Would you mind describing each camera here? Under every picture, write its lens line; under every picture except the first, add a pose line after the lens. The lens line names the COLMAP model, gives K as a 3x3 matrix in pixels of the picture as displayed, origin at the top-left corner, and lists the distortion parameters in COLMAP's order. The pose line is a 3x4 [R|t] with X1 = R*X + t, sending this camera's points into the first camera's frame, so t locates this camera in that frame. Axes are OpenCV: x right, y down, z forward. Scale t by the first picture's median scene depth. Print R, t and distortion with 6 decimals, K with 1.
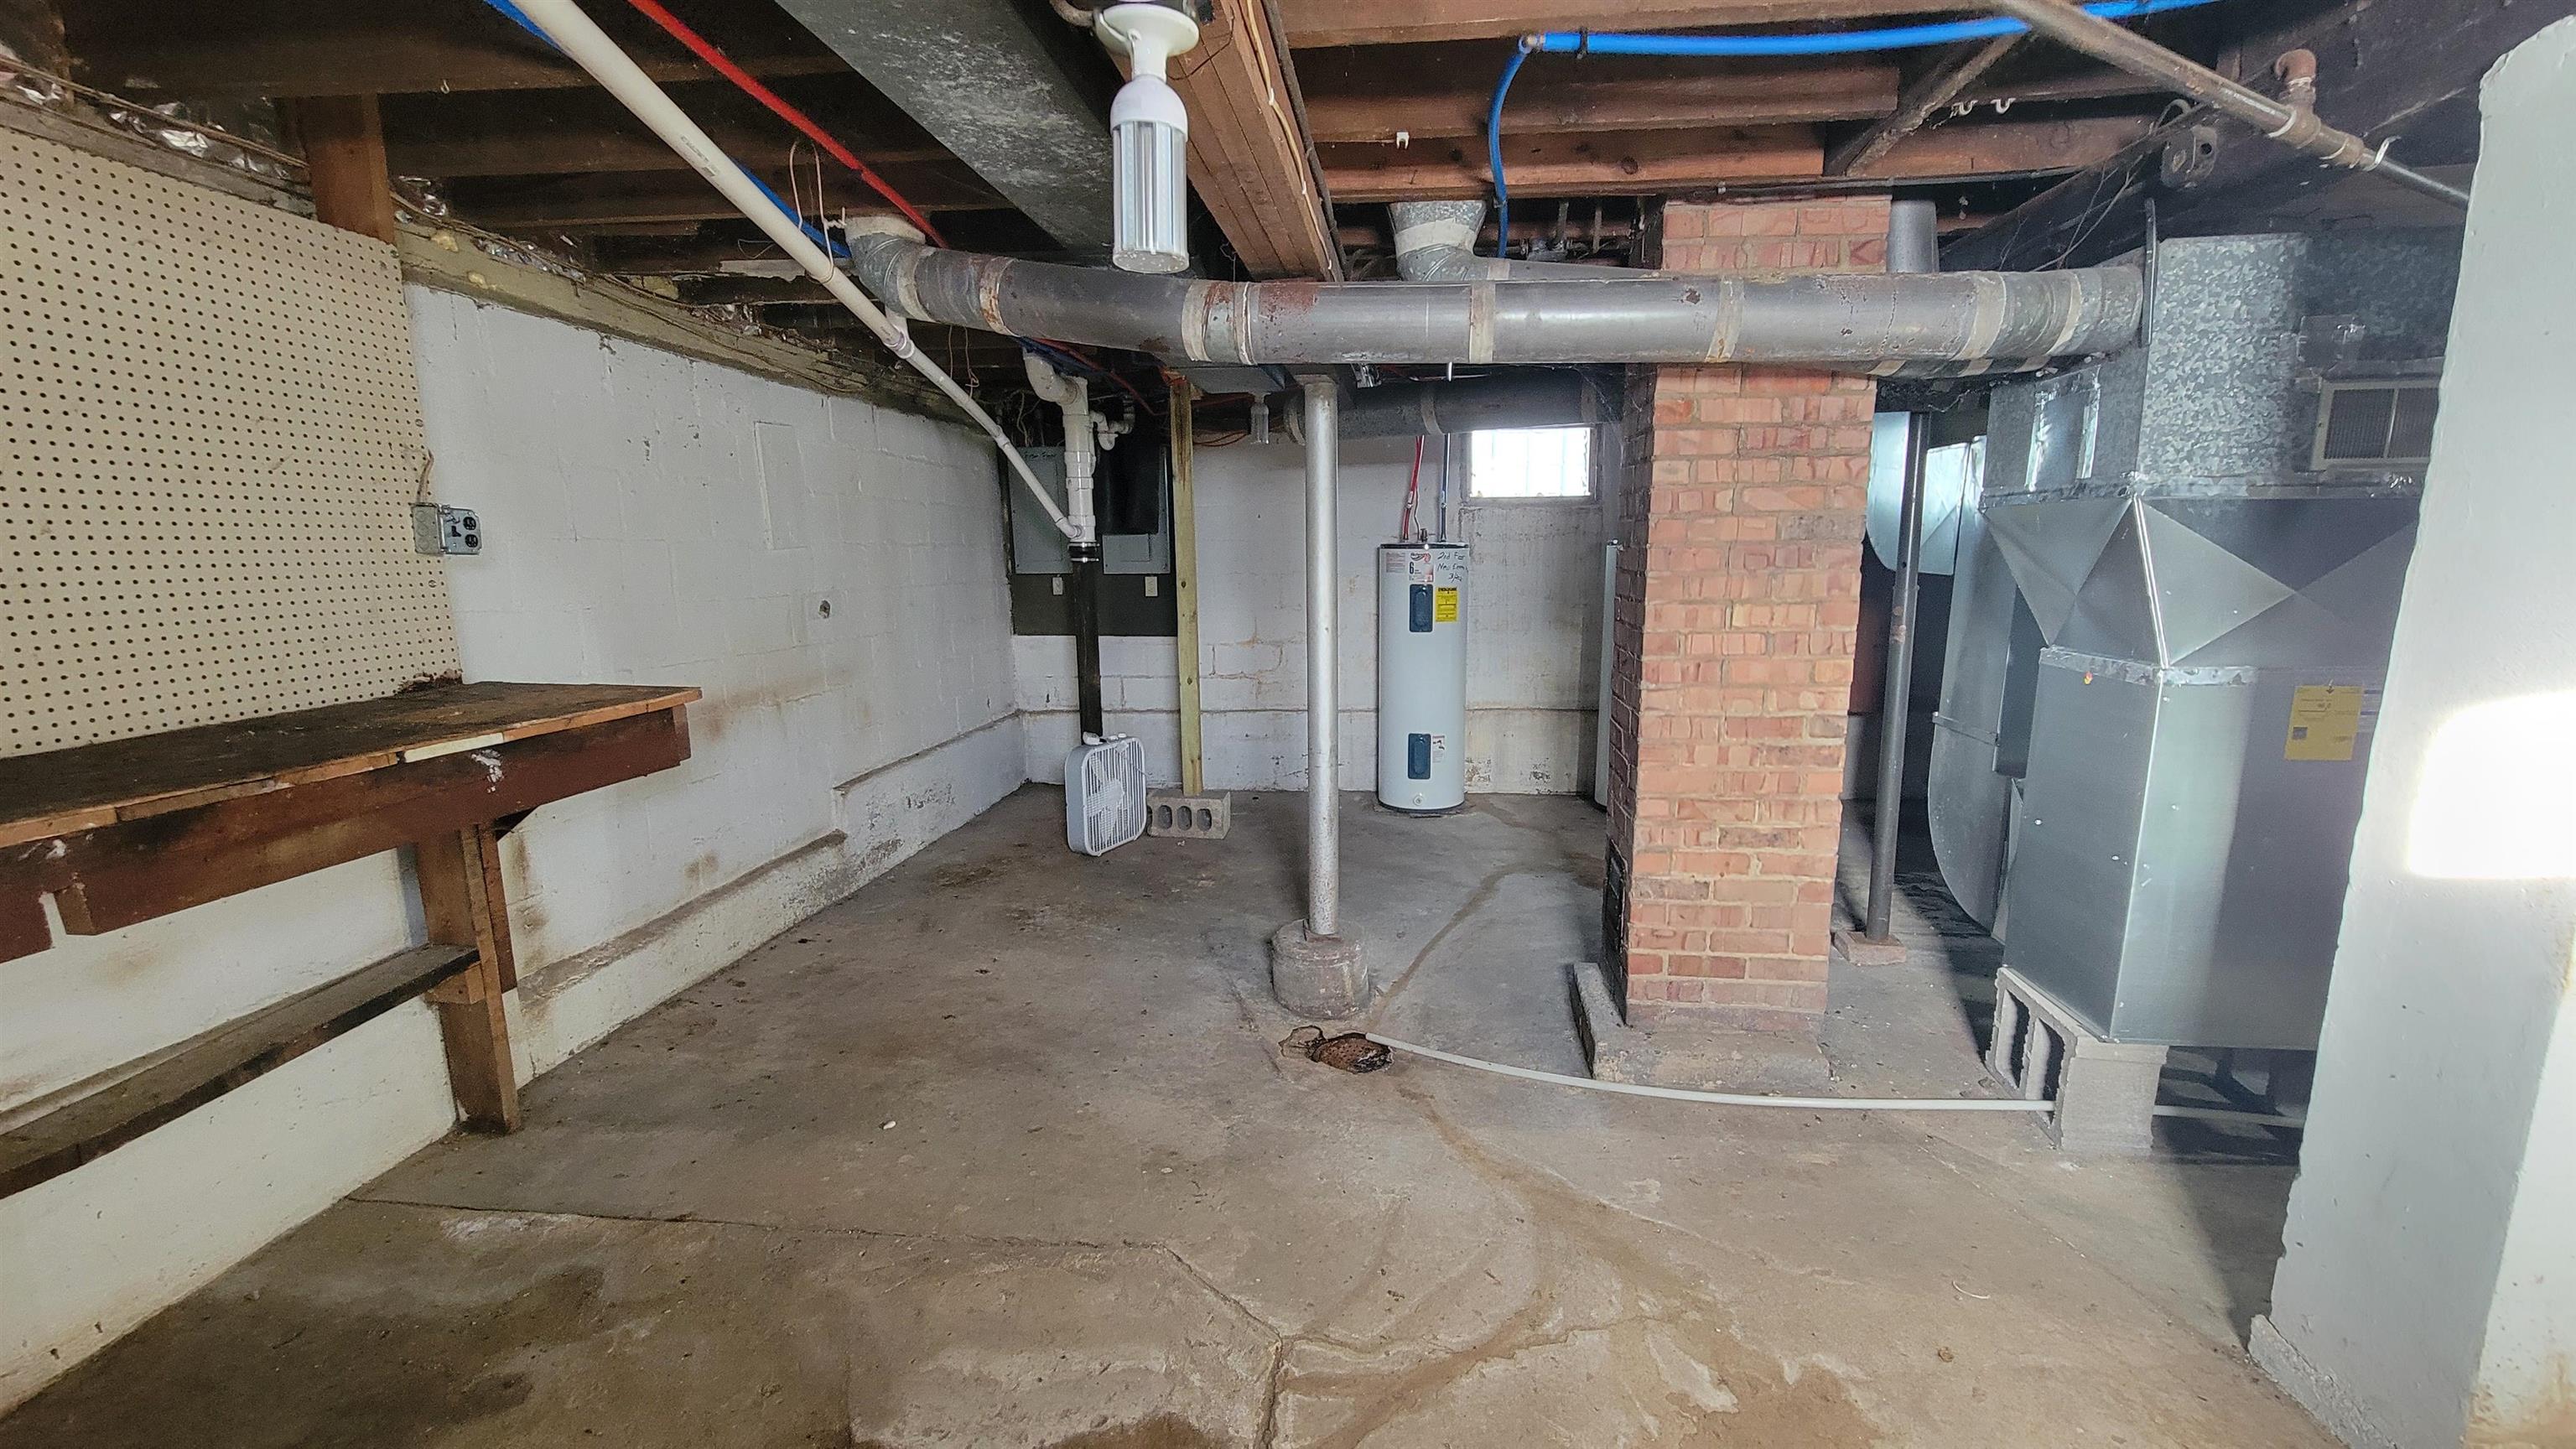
lens RADIAL K [[1049.8, 0, 1313.7], [0, 1049.8, 732.2], [0, 0, 1]] dist [0.004628, -0.000586]
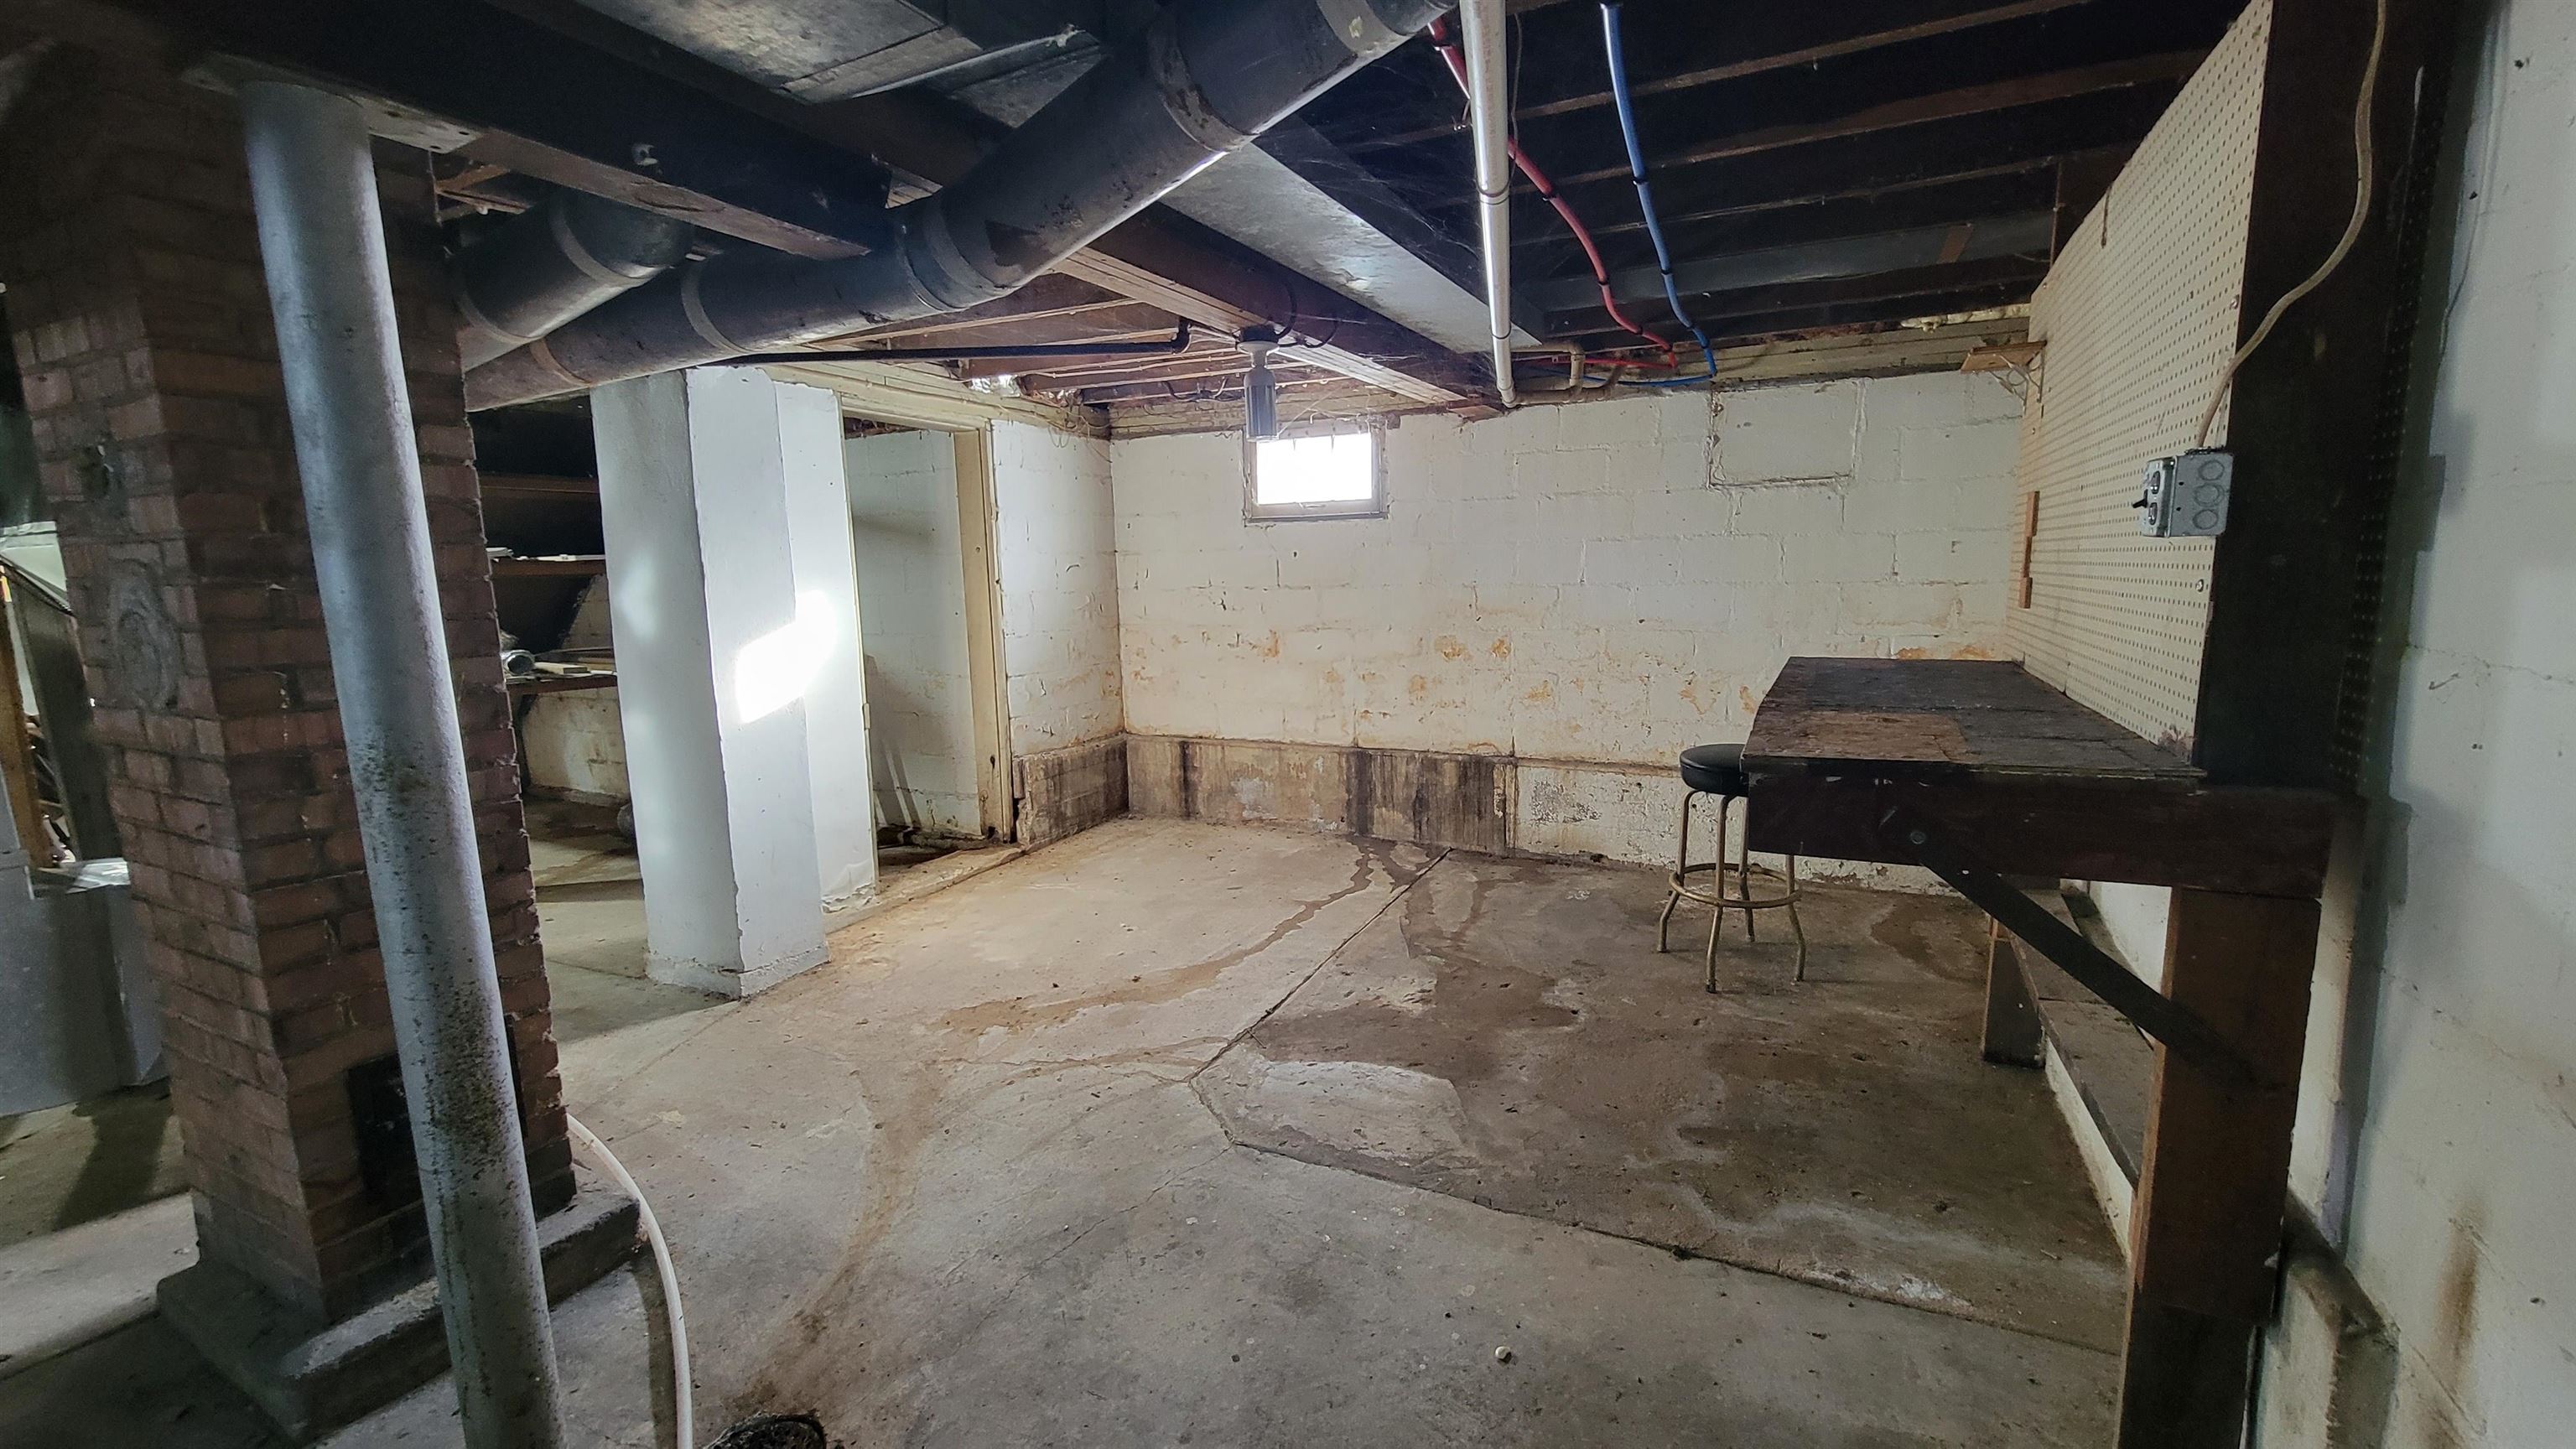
lens RADIAL K [[1049.8, 0, 1313.7], [0, 1049.8, 732.2], [0, 0, 1]] dist [0.004628, -0.000586]
pose [[-0.935203, -0.029785, 0.352857, -0.688448], [0.089011, 0.944689, 0.315657, -0.347863], [-0.342742, 0.326611, -0.880825, 2.021489]]
